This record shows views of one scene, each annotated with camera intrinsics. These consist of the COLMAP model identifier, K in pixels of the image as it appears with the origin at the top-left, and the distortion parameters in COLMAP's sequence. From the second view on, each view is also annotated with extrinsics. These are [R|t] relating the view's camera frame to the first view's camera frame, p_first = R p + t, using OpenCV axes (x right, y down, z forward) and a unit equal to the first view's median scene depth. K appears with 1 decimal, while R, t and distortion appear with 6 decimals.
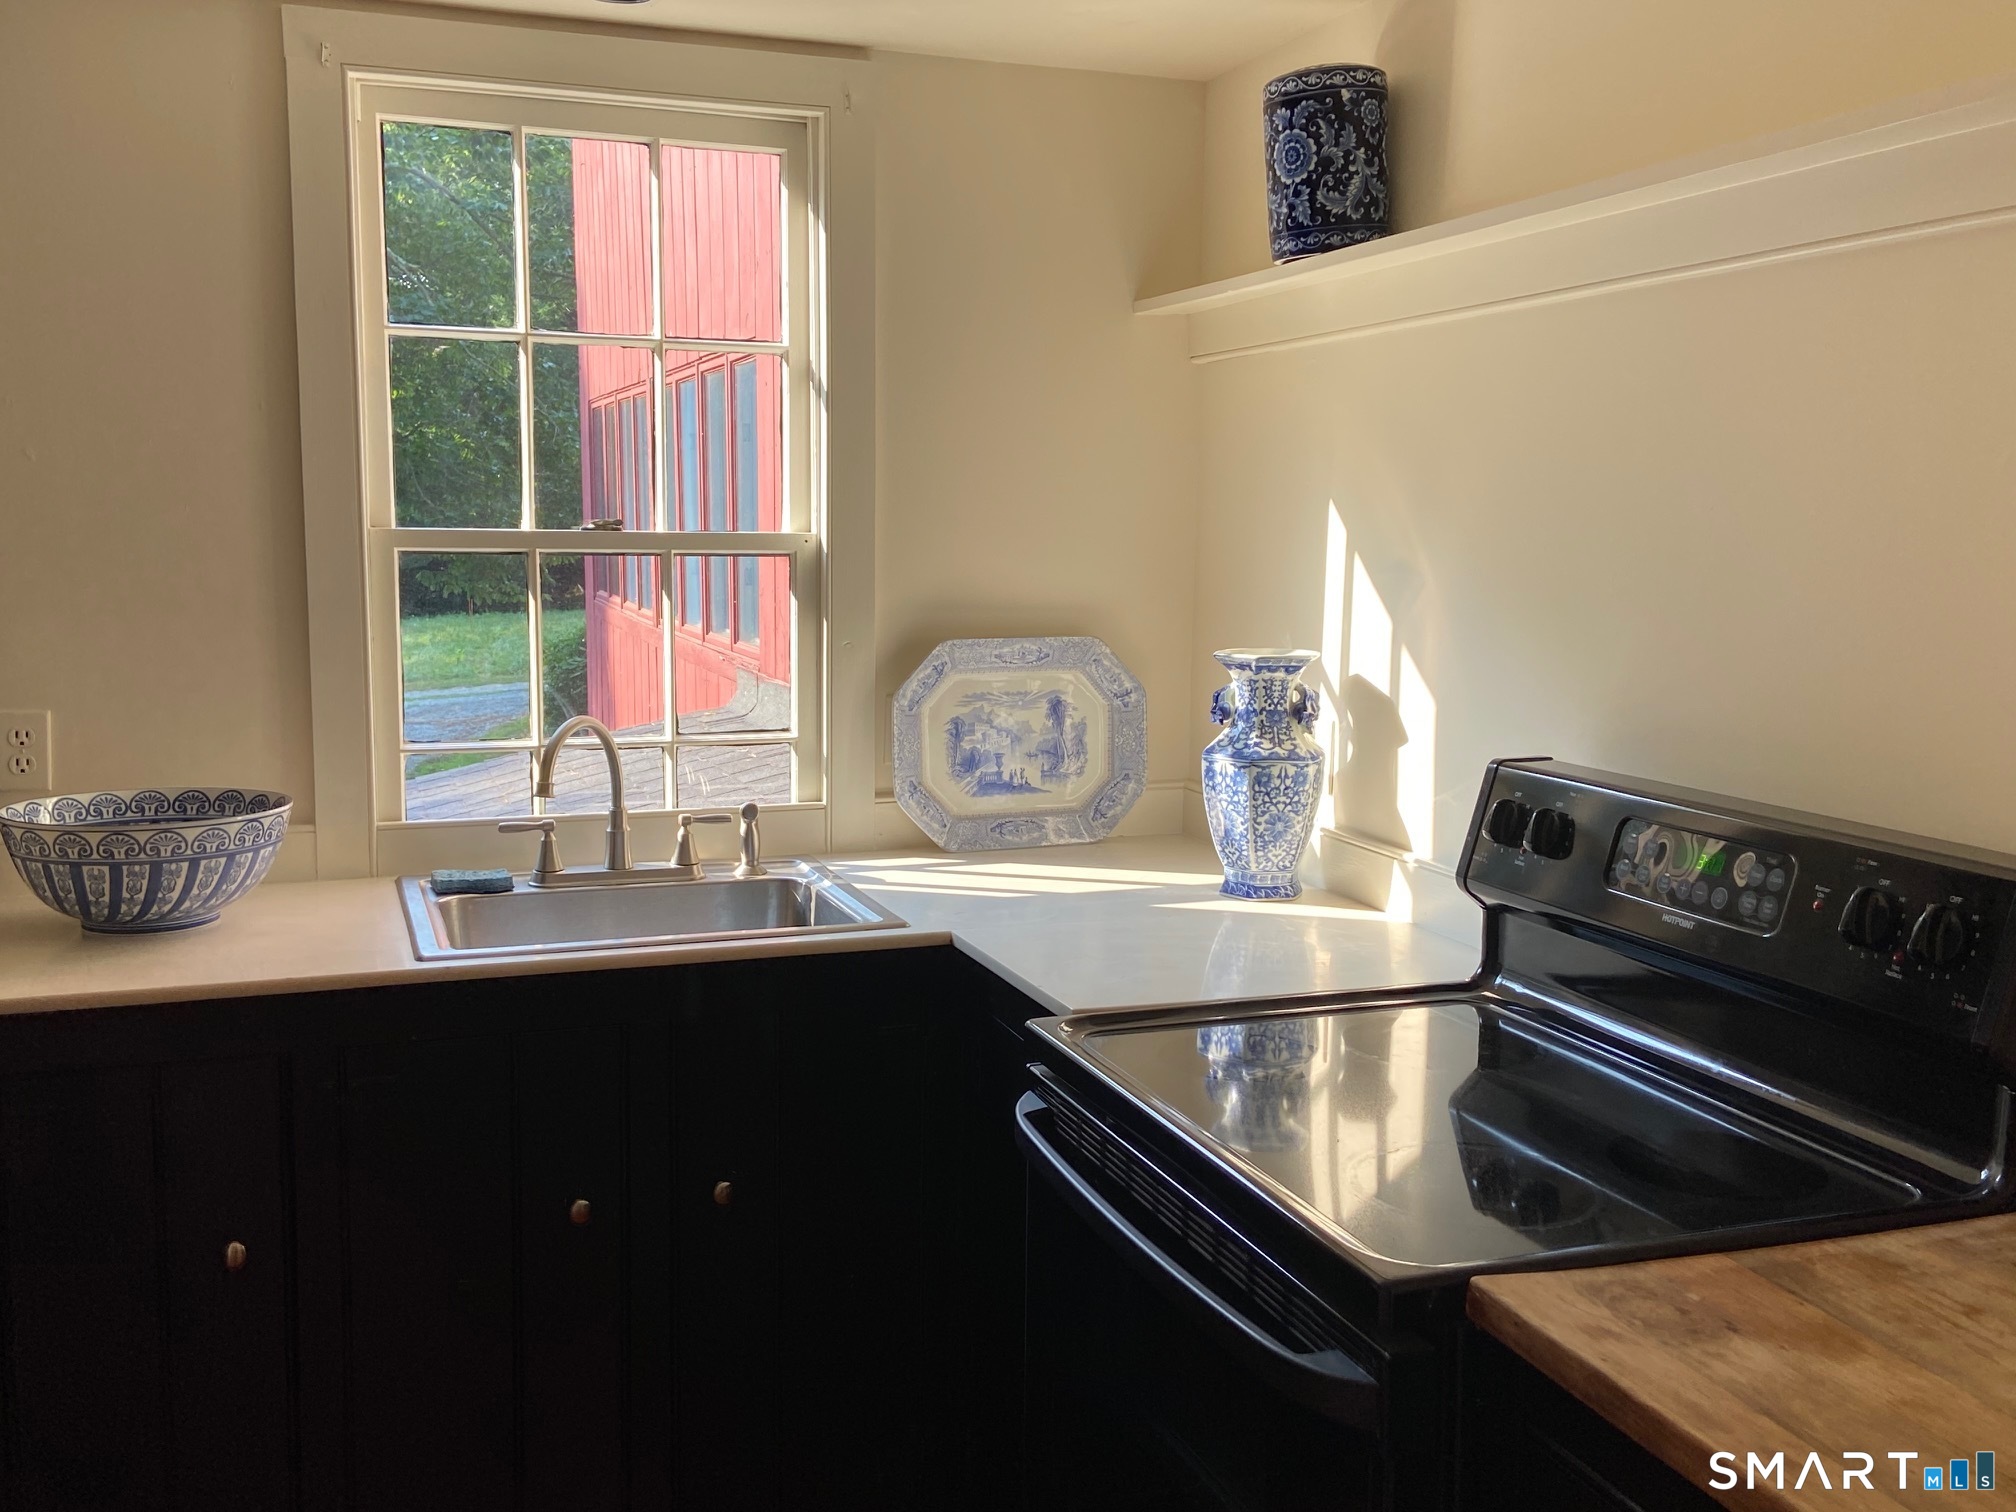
lens RADIAL K [[1896.7, 0, 1008.0], [0, 1896.7, 756.0], [0, 0, 1]] dist [0.064043, -0.000197]
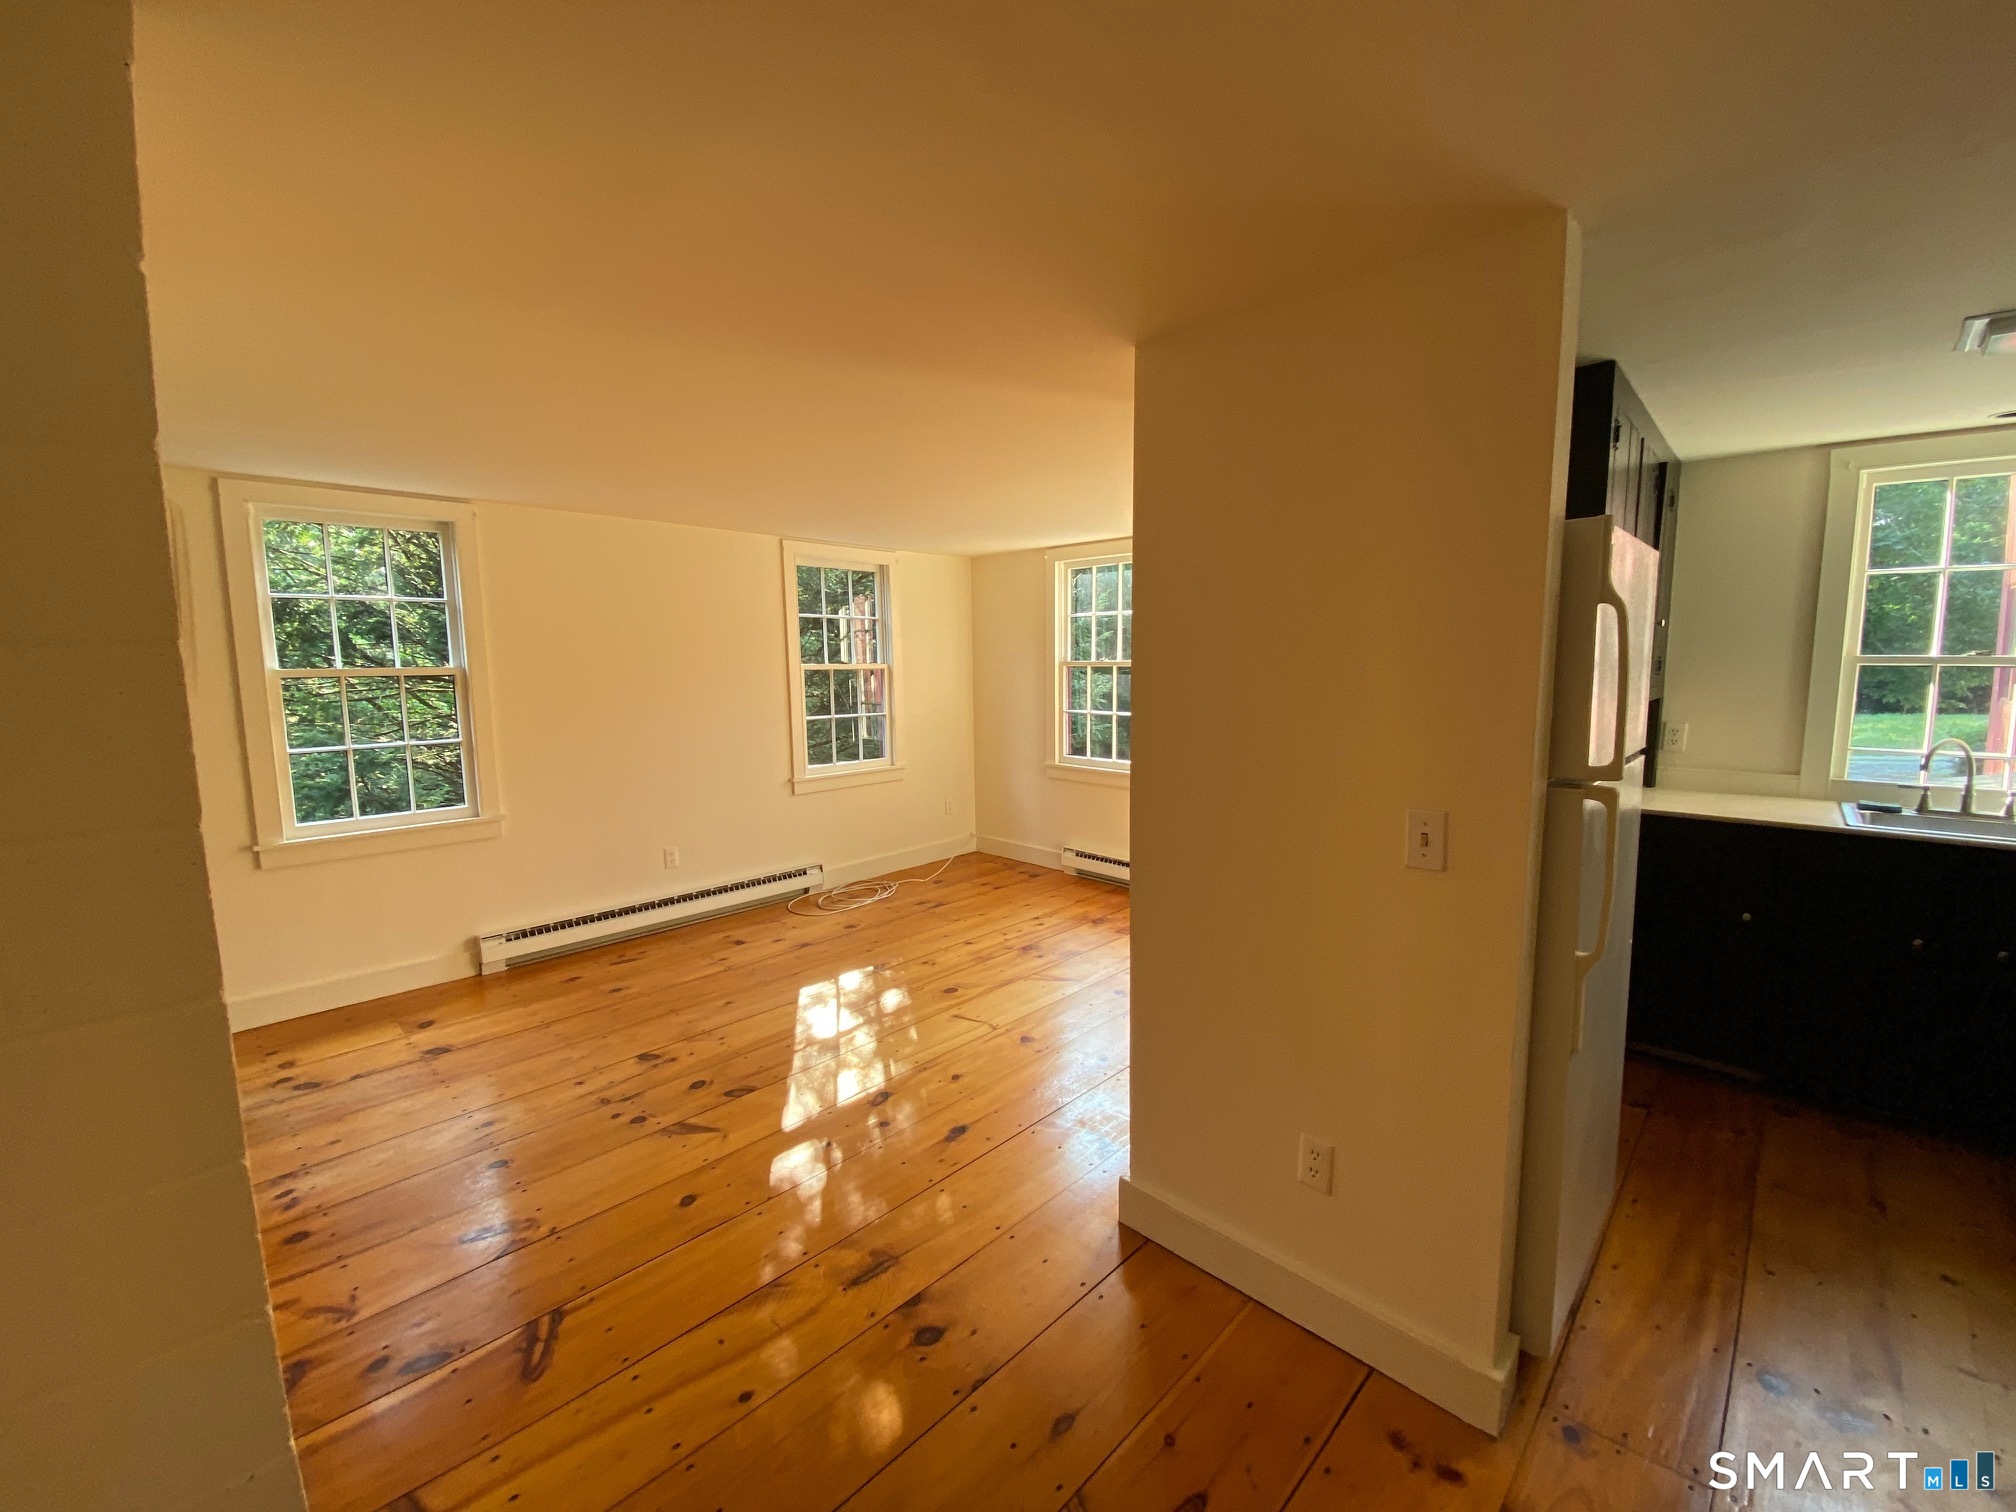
lens RADIAL K [[822.3, 0, 1008.0], [0, 822.3, 756.0], [0, 0, 1]] dist [0.000250, -0.014023]
pose [[0.441099, 0.094292, -0.892491, 0.117749], [-0.100795, 0.993378, 0.055135, 0.056326], [0.891780, 0.065639, 0.447682, -0.376033]]
